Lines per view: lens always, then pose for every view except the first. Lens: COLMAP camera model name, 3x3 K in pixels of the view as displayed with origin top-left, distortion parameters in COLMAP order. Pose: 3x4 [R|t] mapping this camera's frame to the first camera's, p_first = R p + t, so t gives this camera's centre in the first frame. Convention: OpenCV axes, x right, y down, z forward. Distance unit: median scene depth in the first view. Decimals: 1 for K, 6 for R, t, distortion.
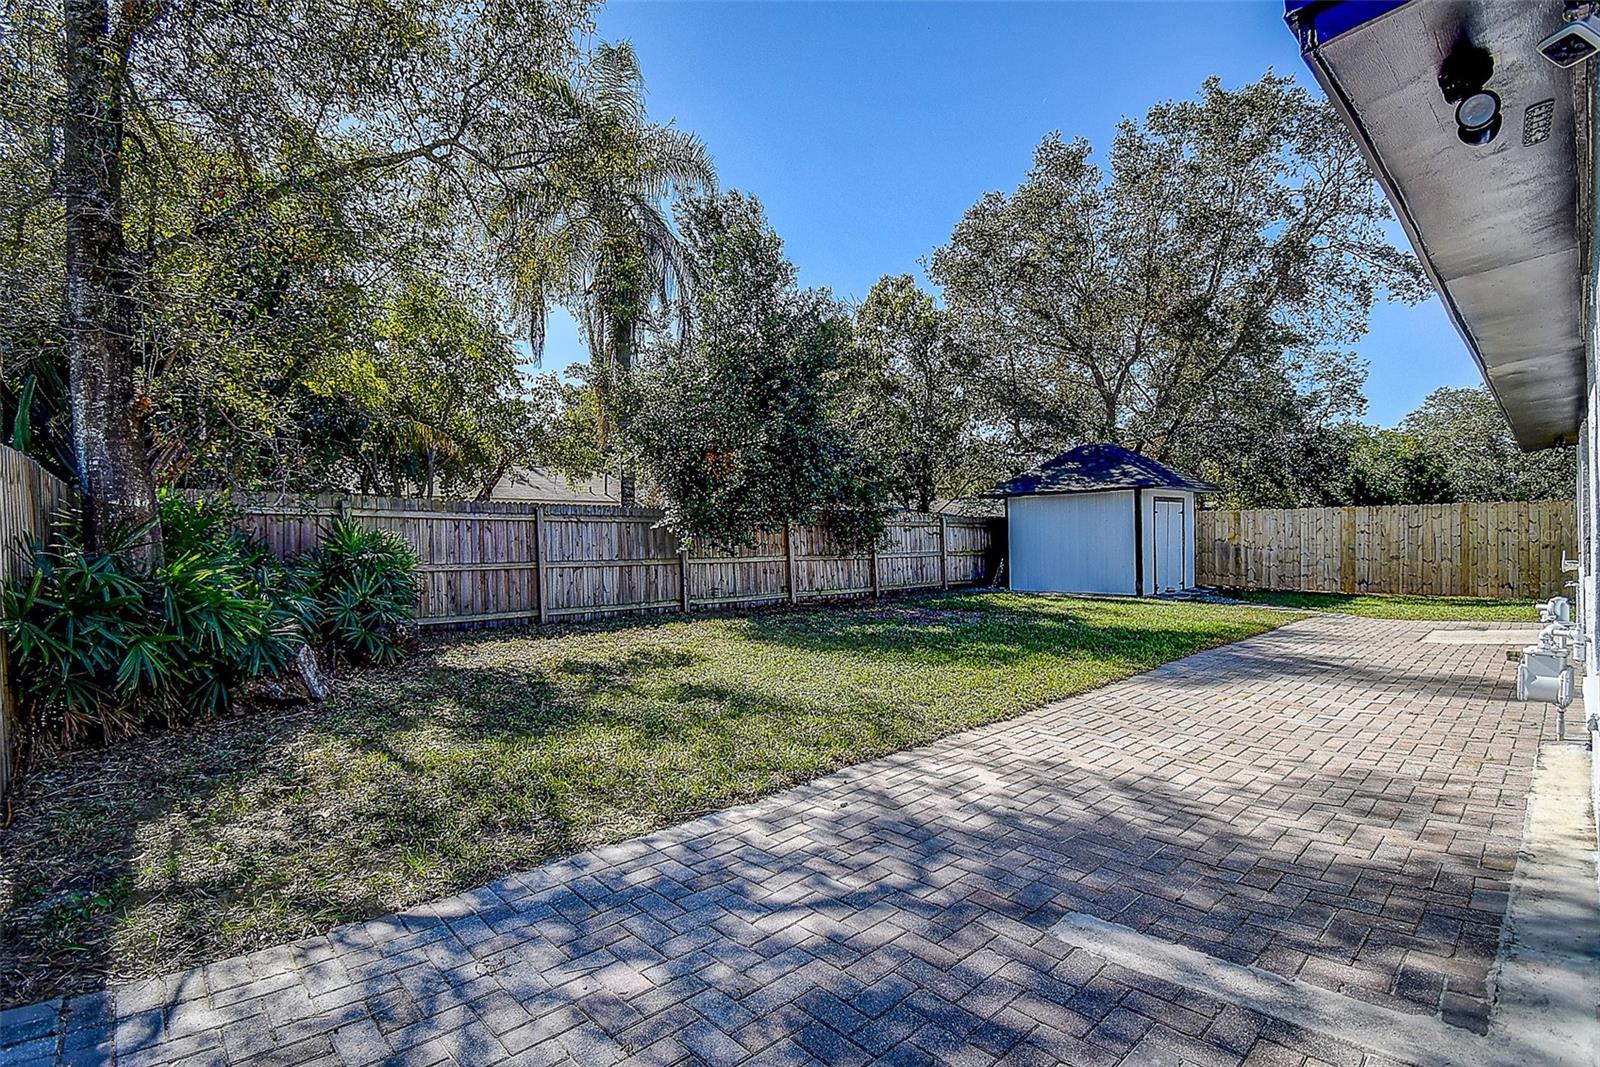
lens RADIAL K [[721.5, 0, 799.6], [0, 721.5, 538.9], [0, 0, 1]] dist [0.012266, -0.010057]
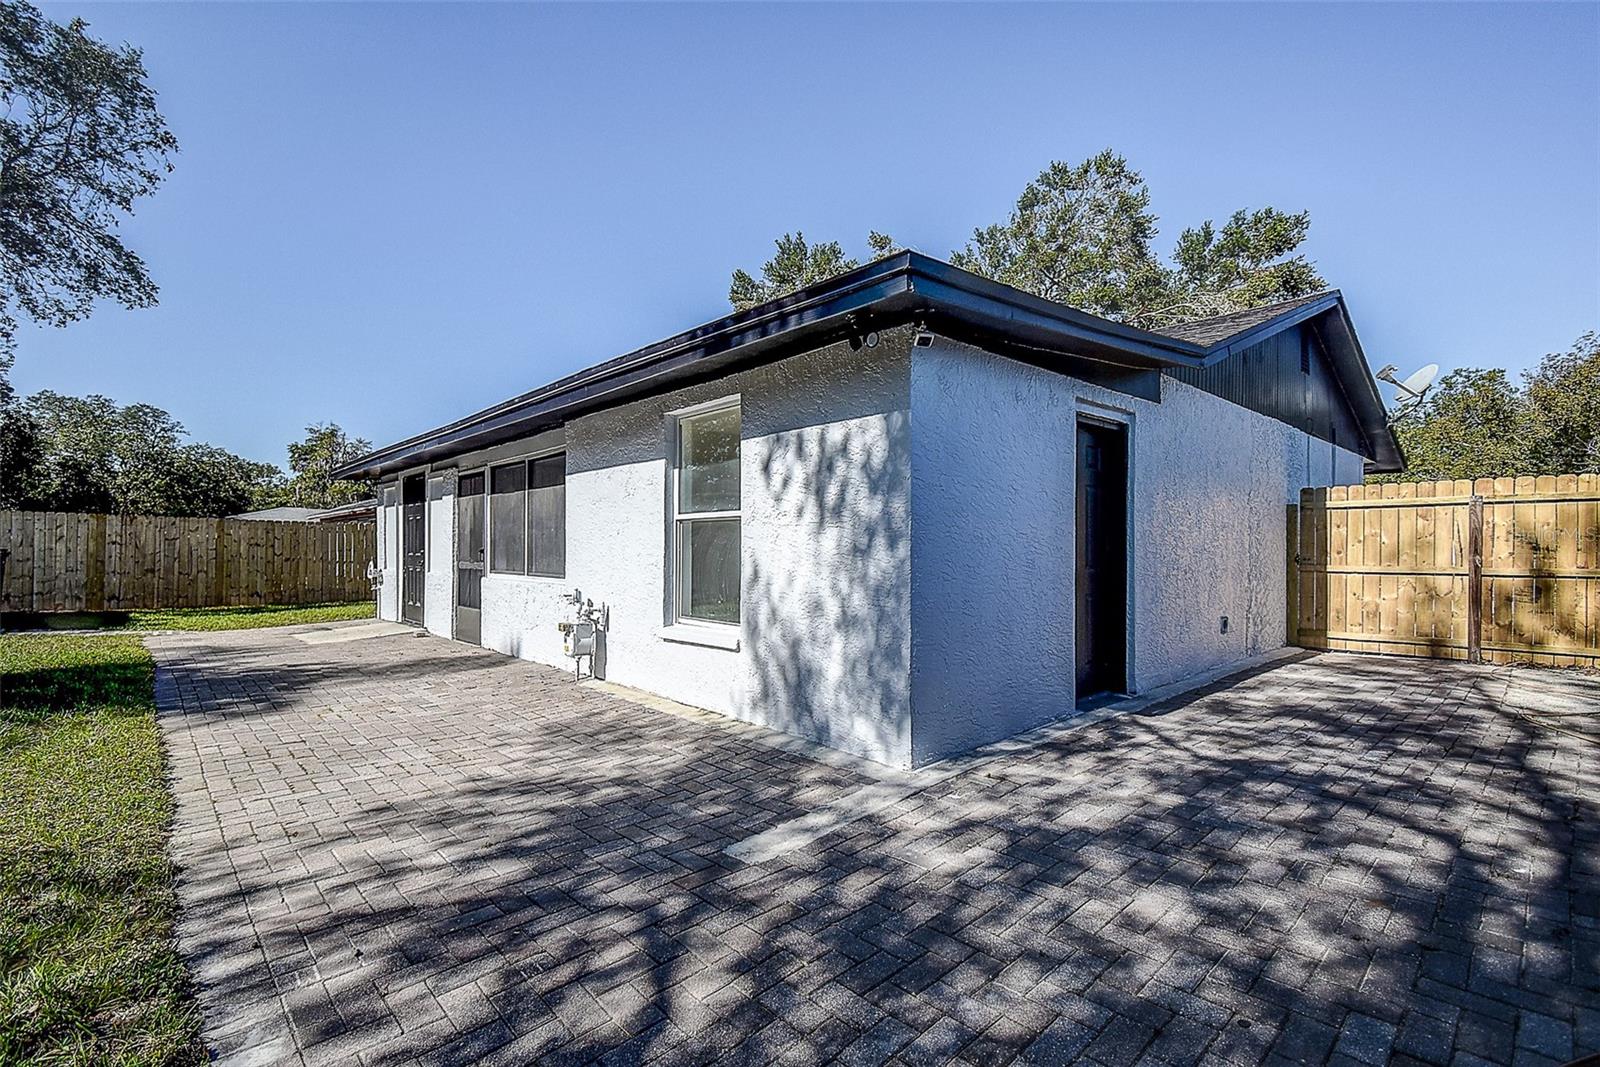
lens RADIAL K [[721.5, 0, 799.0], [0, 721.5, 549.6], [0, 0, 1]] dist [0.012266, -0.010057]
pose [[-0.015851, 0.018672, 0.999700, -0.596719], [-0.010466, 0.999768, -0.018839, 0.028343], [-0.999820, -0.010762, -0.015652, 0.646053]]
